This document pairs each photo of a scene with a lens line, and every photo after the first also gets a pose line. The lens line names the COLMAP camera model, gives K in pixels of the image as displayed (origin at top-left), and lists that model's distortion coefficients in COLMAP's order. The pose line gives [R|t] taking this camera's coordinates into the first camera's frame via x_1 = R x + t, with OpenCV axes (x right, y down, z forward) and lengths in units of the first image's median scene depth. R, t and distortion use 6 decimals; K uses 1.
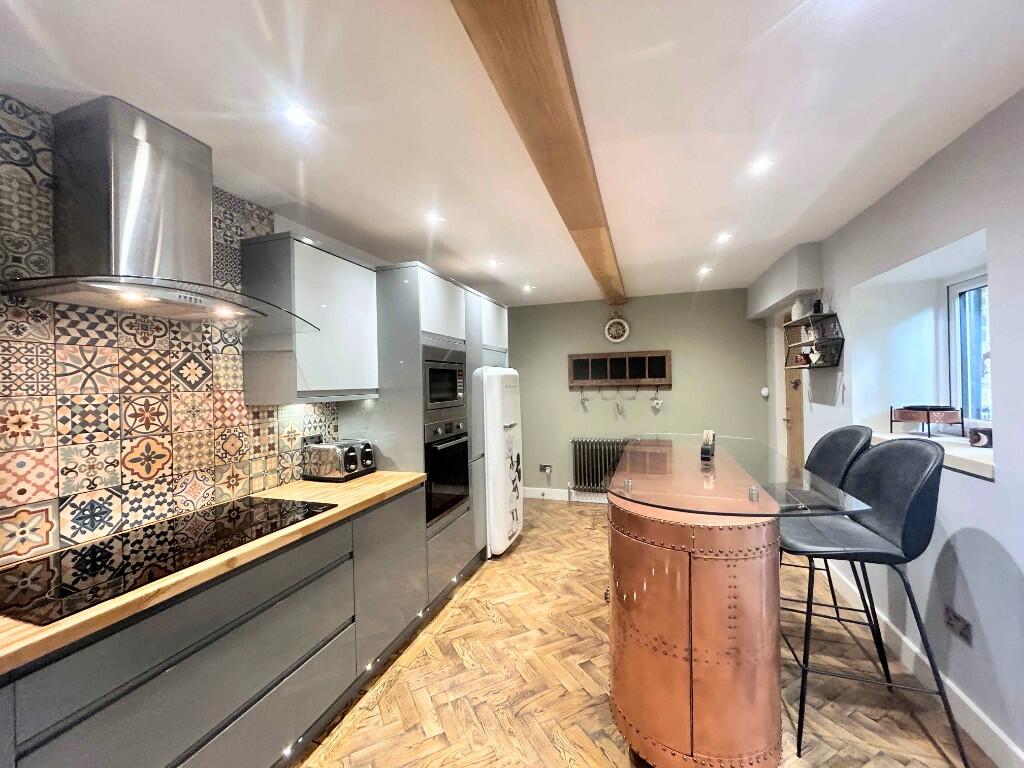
lens RADIAL K [[412.1, 0, 509.1], [0, 412.1, 382.2], [0, 0, 1]] dist [0.002539, 0.000461]
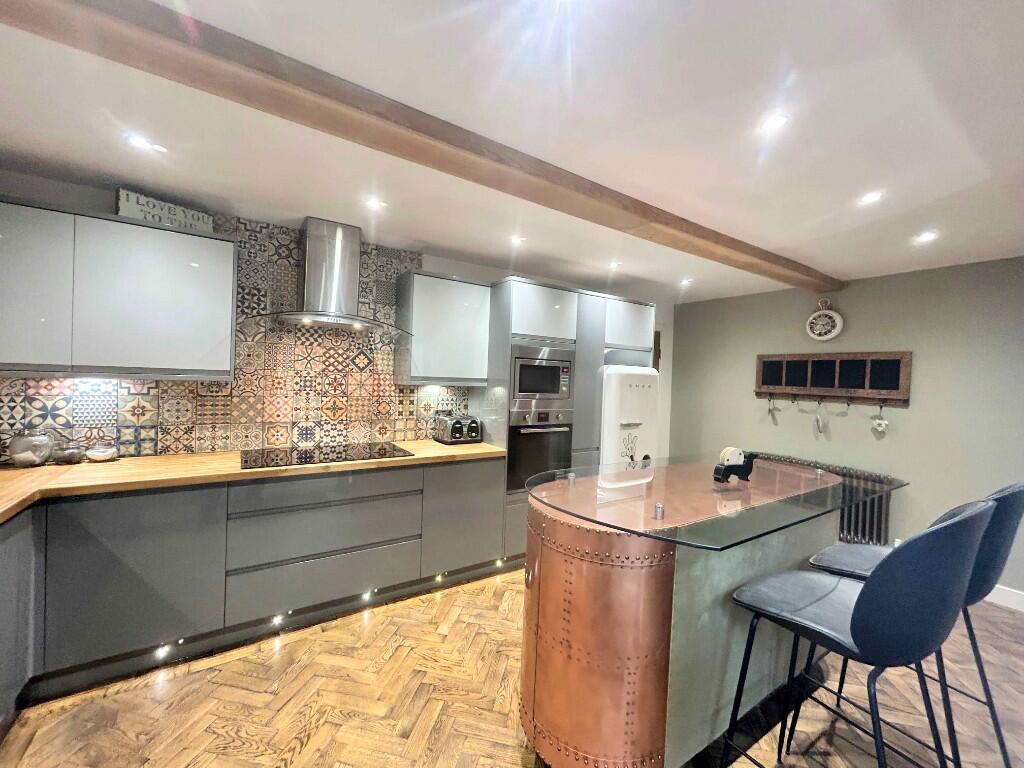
lens RADIAL K [[412.1, 0, 512.5], [0, 412.1, 381.6], [0, 0, 1]] dist [0.002539, 0.000461]
pose [[0.786707, 0.060901, -0.614315, 0.649609], [-0.054907, 0.998081, 0.028631, -0.020594], [0.614880, 0.011206, 0.788541, 0.053351]]
